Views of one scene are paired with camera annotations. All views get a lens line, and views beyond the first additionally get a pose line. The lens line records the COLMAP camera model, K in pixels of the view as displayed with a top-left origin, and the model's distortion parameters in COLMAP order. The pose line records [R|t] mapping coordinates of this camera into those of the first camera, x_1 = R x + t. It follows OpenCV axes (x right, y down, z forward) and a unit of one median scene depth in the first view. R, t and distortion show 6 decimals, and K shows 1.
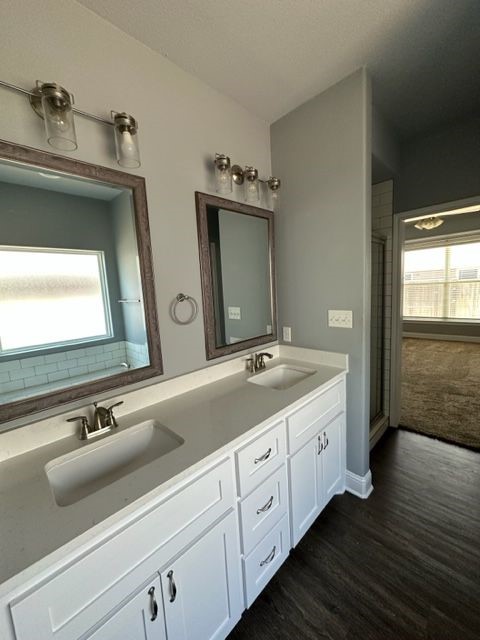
lens RADIAL K [[255.1, 0, 239.0], [0, 255.1, 319.1], [0, 0, 1]] dist [-0.001087, 0.000026]
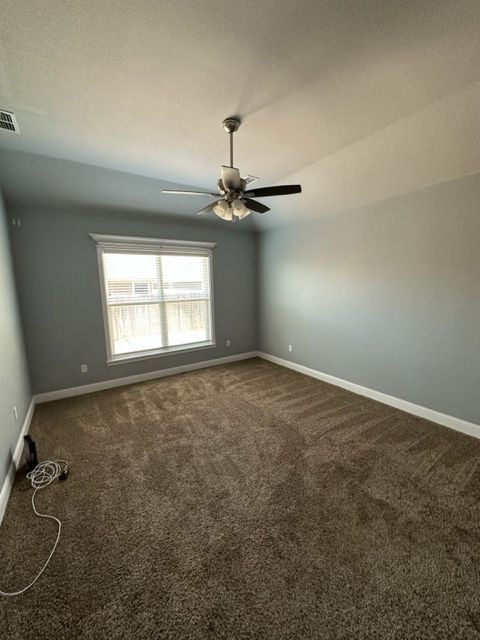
lens RADIAL K [[255.1, 0, 238.8], [0, 255.1, 320.8], [0, 0, 1]] dist [-0.001087, 0.000026]
pose [[0.188304, -0.075664, 0.979192, 0.103467], [0.126029, 0.990646, 0.052313, -0.101413], [-0.973991, 0.113556, 0.196079, 0.645250]]
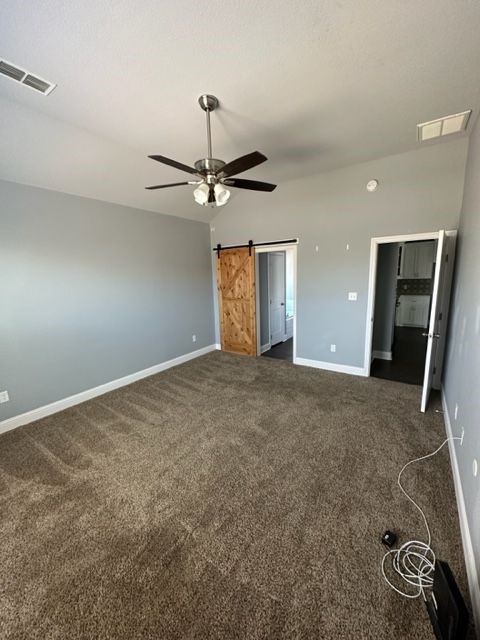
lens RADIAL K [[255.1, 0, 239.3], [0, 255.1, 321.4], [0, 0, 1]] dist [-0.001087, 0.000026]
pose [[-0.976974, 0.131793, -0.167785, 0.579609], [0.074471, 0.947589, 0.310691, -0.197496], [0.199938, 0.291042, -0.935585, 1.152908]]
